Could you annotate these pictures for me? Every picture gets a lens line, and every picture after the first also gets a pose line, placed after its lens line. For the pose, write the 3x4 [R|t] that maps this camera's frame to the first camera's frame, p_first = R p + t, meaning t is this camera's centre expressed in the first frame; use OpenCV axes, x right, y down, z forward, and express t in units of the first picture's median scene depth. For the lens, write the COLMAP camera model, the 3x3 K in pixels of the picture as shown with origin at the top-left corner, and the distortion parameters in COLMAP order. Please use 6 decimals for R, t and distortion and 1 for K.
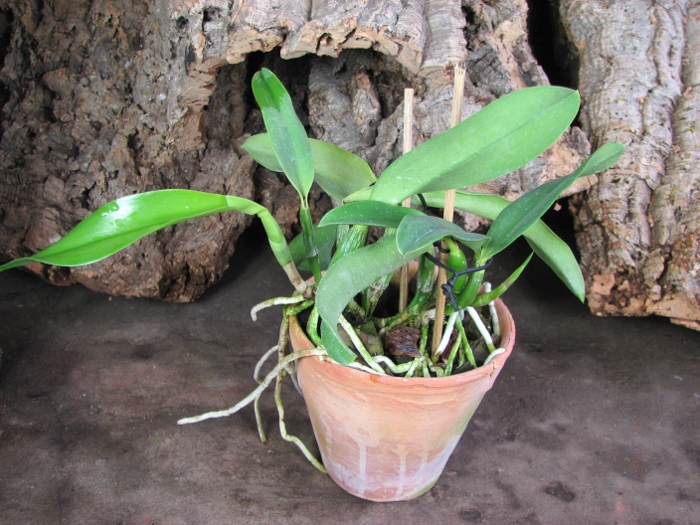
lens RADIAL K [[769.2, 0, 336.3], [0, 769.2, 288.7], [0, 0, 1]] dist [-0.122007, 0.000000]
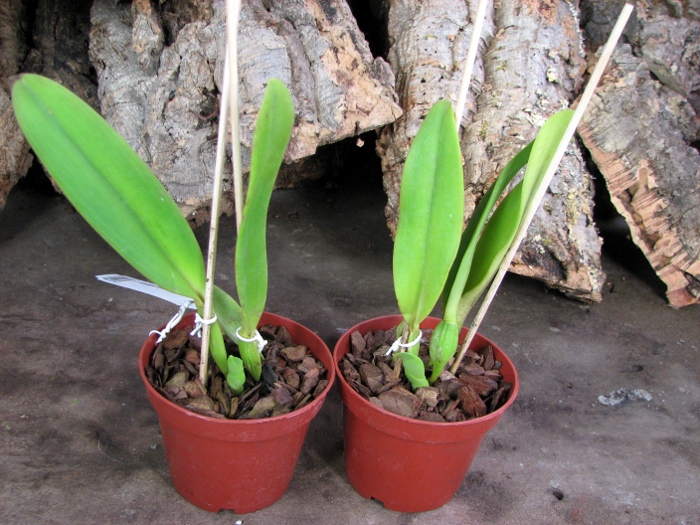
lens RADIAL K [[769.2, 0, 328.8], [0, 769.2, 288.3], [0, 0, 1]] dist [-0.122007, 0.000000]
pose [[0.985410, -0.022798, 0.168664, 0.095682], [0.025389, 0.999590, -0.013224, 0.078542], [-0.168293, 0.017314, 0.985585, 0.104247]]
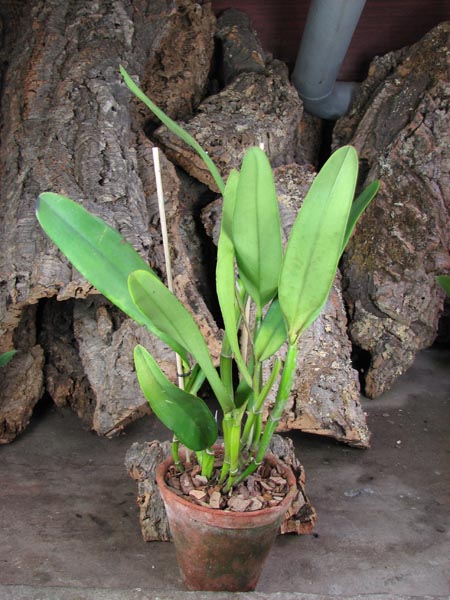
lens RADIAL K [[661.5, 0, 202.4], [0, 661.5, 291.1], [0, 0, 1]] dist [-0.131910, 0.000000]
pose [[0.987985, -0.042737, 0.148520, 0.038571], [0.085397, 0.951937, -0.294149, 0.168436], [-0.128811, 0.303298, 0.944149, -0.540225]]
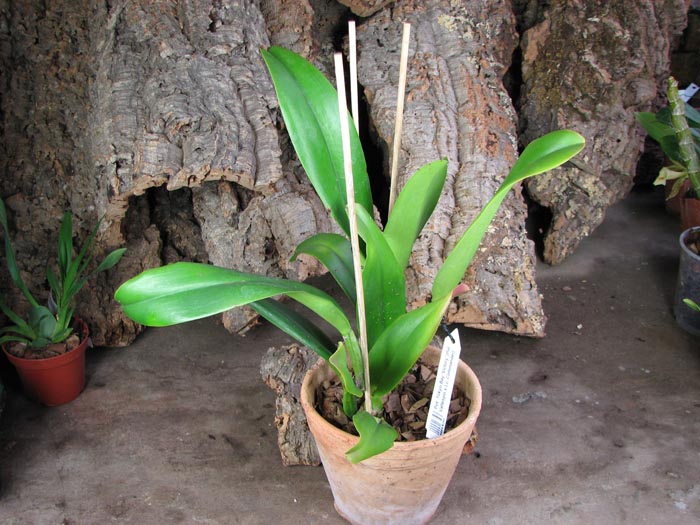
lens RADIAL K [[771.7, 0, 326.8], [0, 771.7, 296.6], [0, 0, 1]] dist [-0.131910, 0.000000]
pose [[0.990630, -0.110177, 0.080700, 0.089283], [0.111540, 0.993681, -0.012558, -0.016566], [-0.078806, 0.021442, 0.996659, -0.539114]]
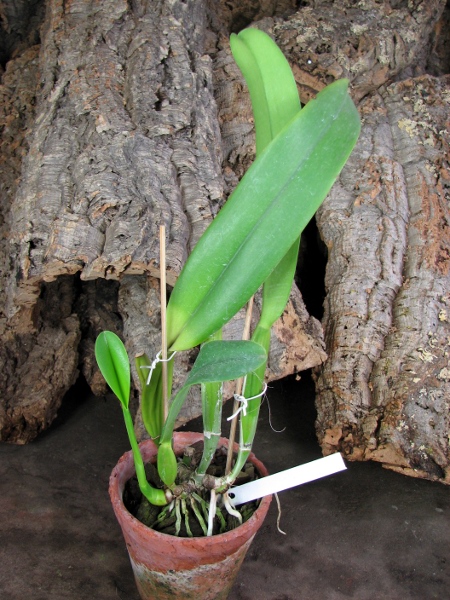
lens RADIAL K [[659.4, 0, 199.4], [0, 659.4, 295.6], [0, 0, 1]] dist [-0.122007, 0.000000]
pose [[0.999974, 0.003760, -0.006192, 0.126552], [-0.004588, 0.990185, -0.139687, -0.089013], [0.005606, 0.139711, 0.990176, -0.158264]]
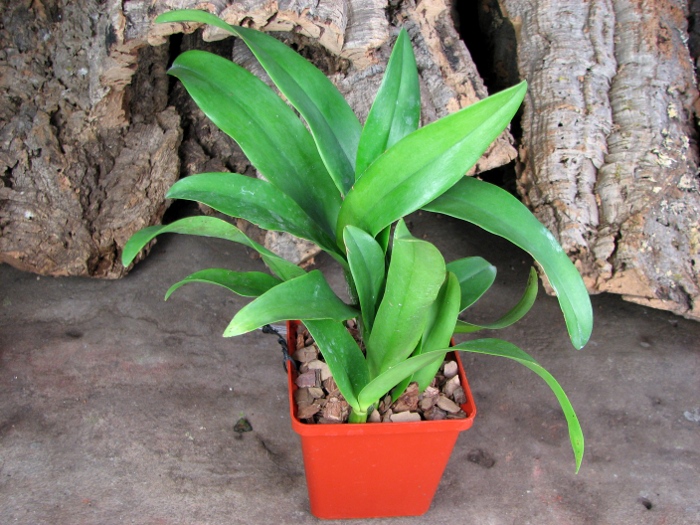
lens RADIAL K [[769.2, 0, 331.3], [0, 769.2, 292.2], [0, 0, 1]] dist [-0.122007, 0.000000]
pose [[0.996481, -0.021919, 0.080907, 0.006127], [0.015971, 0.997172, 0.073443, -0.036982], [-0.082288, -0.071892, 0.994012, -0.019314]]
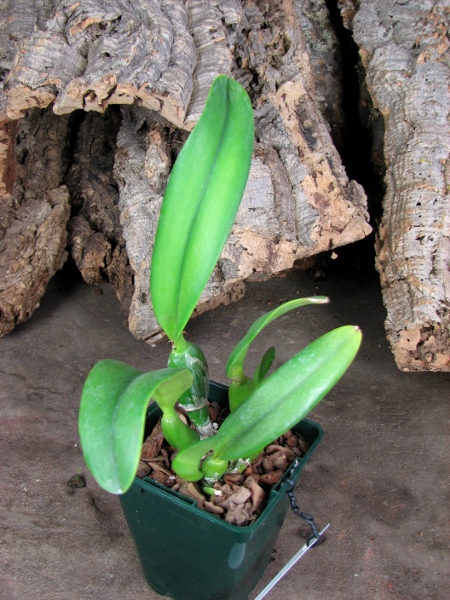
lens RADIAL K [[659.4, 0, 191.3], [0, 659.4, 286.0], [0, 0, 1]] dist [-0.122007, 0.000000]
pose [[0.997846, 0.020703, -0.062254, 0.153105], [-0.024289, 0.998055, -0.057412, -0.009202], [0.060944, 0.058801, 0.996408, 0.088893]]
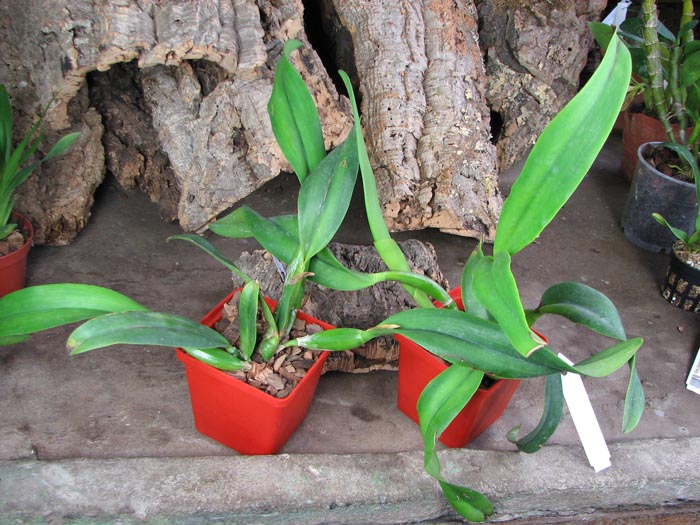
lens RADIAL K [[771.7, 0, 337.7], [0, 771.7, 295.2], [0, 0, 1]] dist [-0.131910, 0.000000]
pose [[0.954607, -0.111110, 0.276370, -0.127913], [0.076273, 0.988071, 0.133783, -0.038112], [-0.287938, -0.106631, 0.951694, -0.397090]]
